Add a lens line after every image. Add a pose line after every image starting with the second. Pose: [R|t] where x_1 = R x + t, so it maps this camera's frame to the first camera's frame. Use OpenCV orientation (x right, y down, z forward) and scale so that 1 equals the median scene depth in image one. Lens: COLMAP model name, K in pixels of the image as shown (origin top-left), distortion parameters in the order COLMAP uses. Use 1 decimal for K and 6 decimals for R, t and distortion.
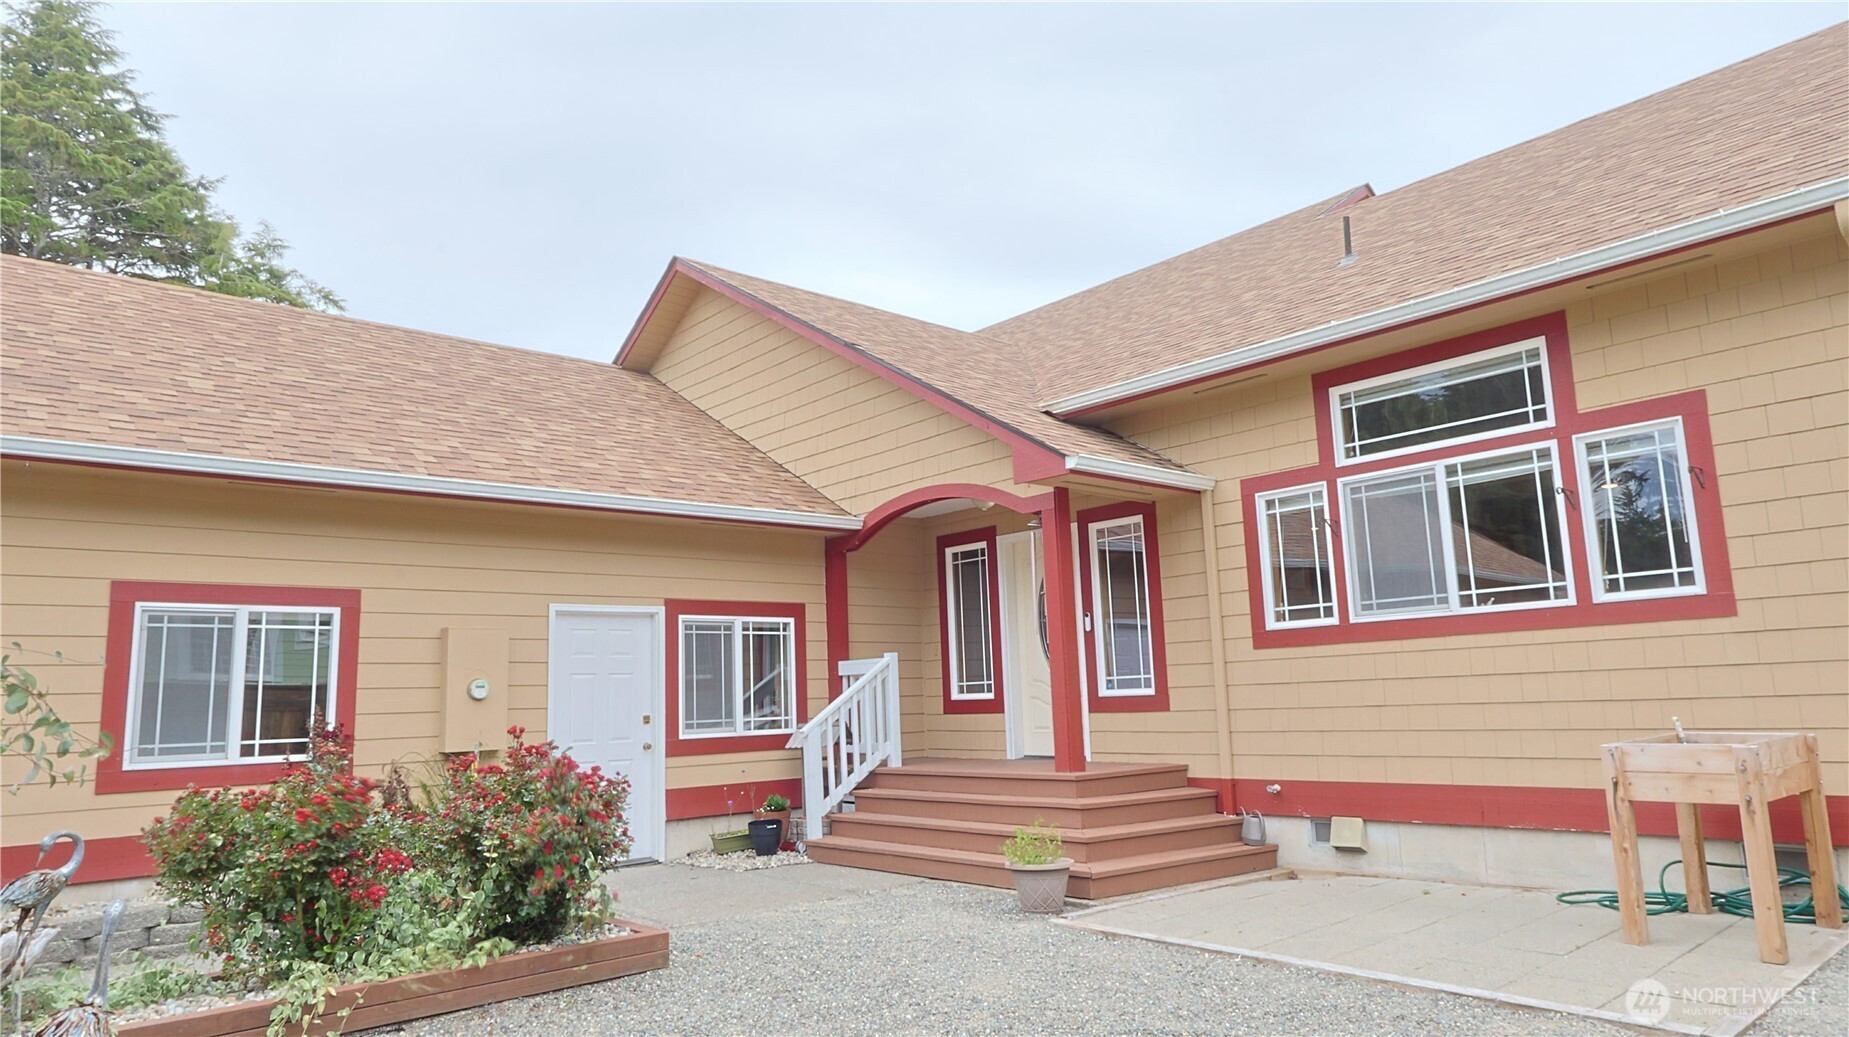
lens RADIAL K [[1149.7, 0, 925.9], [0, 1149.7, 526.2], [0, 0, 1]] dist [-0.000786, -0.000929]
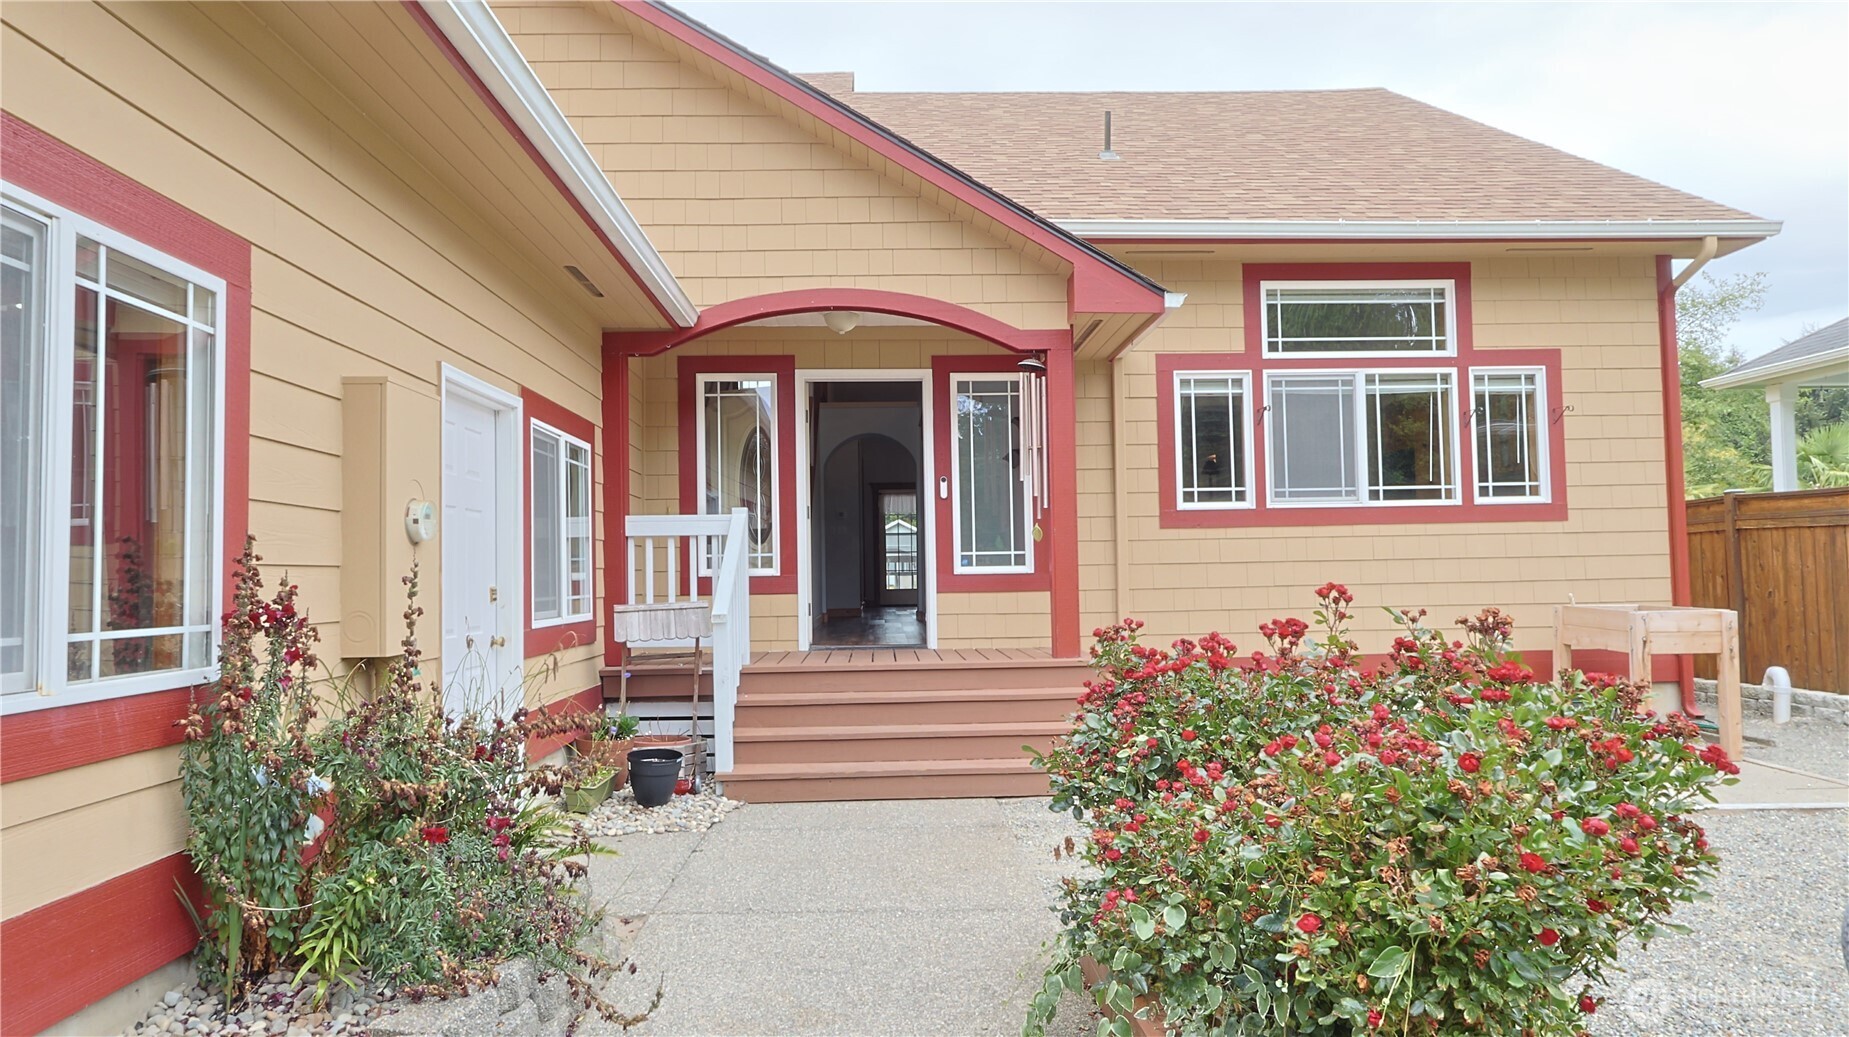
lens RADIAL K [[1149.7, 0, 925.9], [0, 1149.7, 526.2], [0, 0, 1]] dist [-0.000786, -0.000929]
pose [[0.626516, 0.056641, 0.777348, -0.640310], [-0.121340, 0.992284, 0.025494, 0.110953], [-0.769905, -0.110296, 0.628554, 0.571457]]
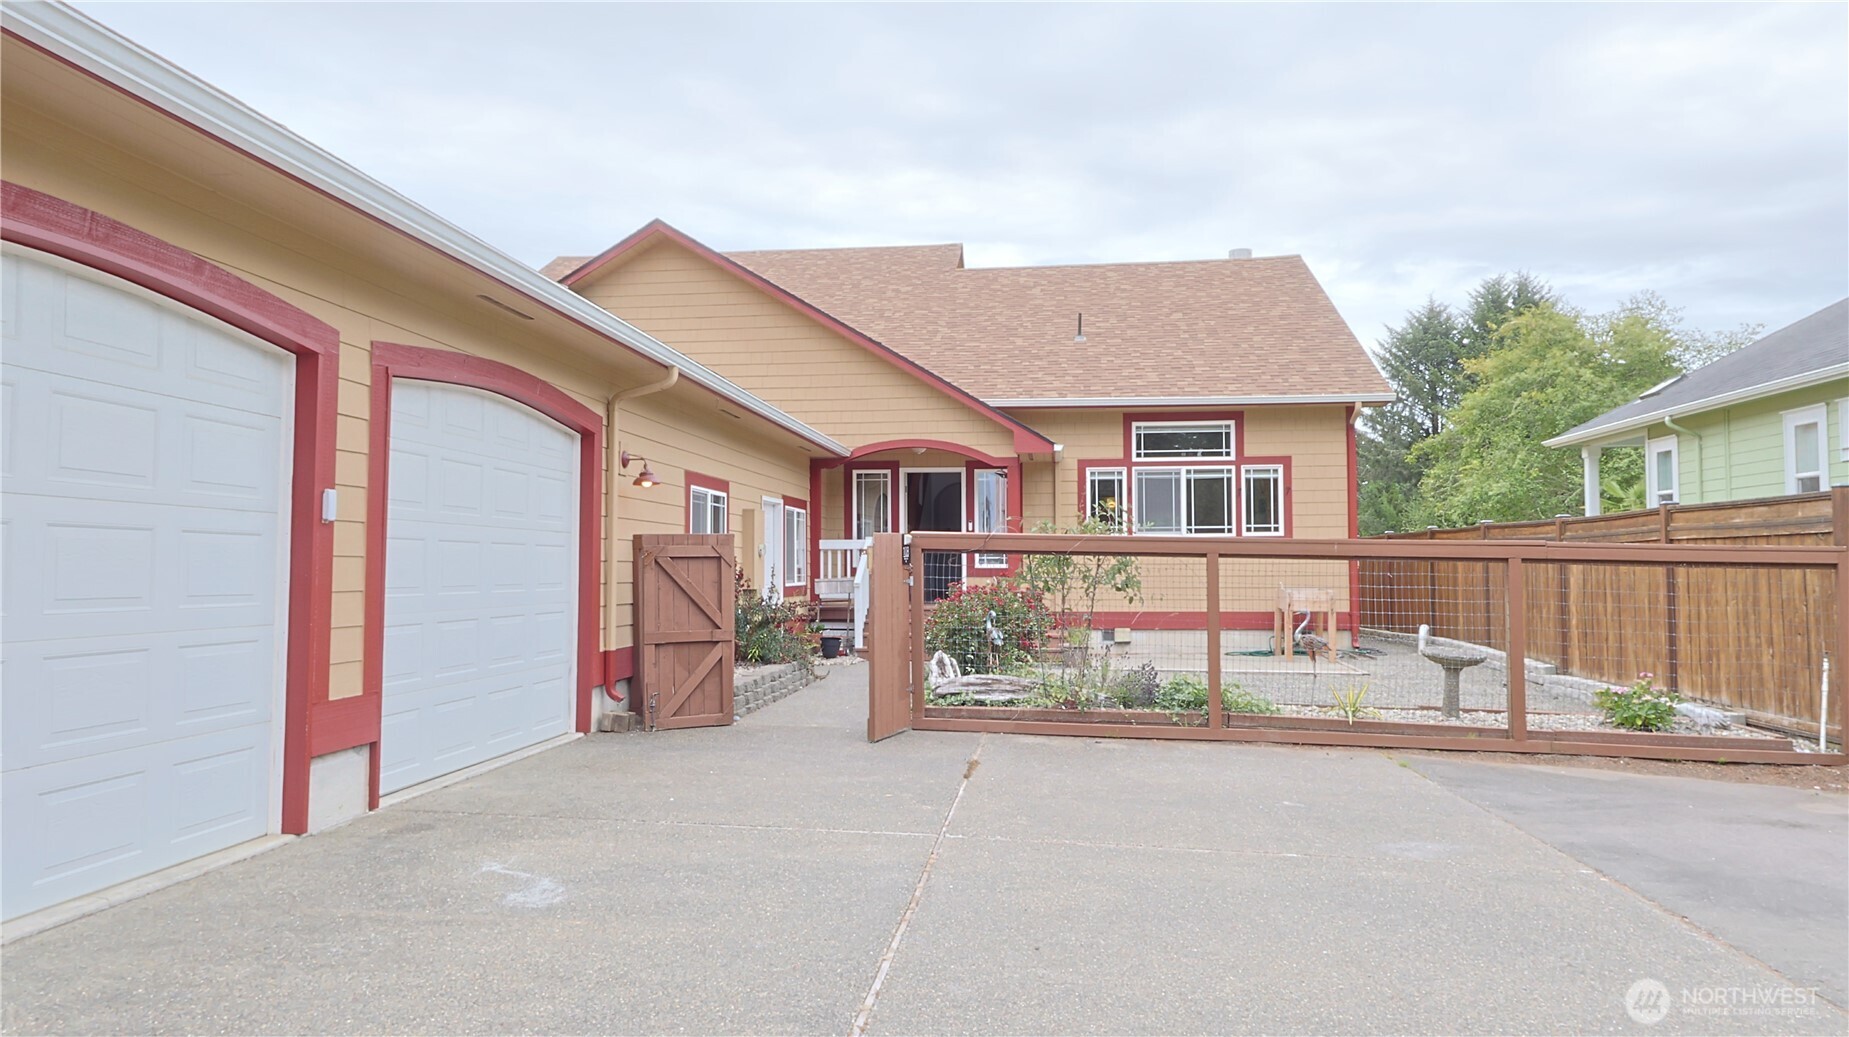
lens RADIAL K [[1149.7, 0, 925.9], [0, 1149.7, 526.2], [0, 0, 1]] dist [-0.000786, -0.000929]
pose [[0.740866, 0.057521, 0.669186, -1.303005], [-0.123678, 0.990972, 0.051746, 0.003124], [-0.660168, -0.121100, 0.741291, -0.299135]]
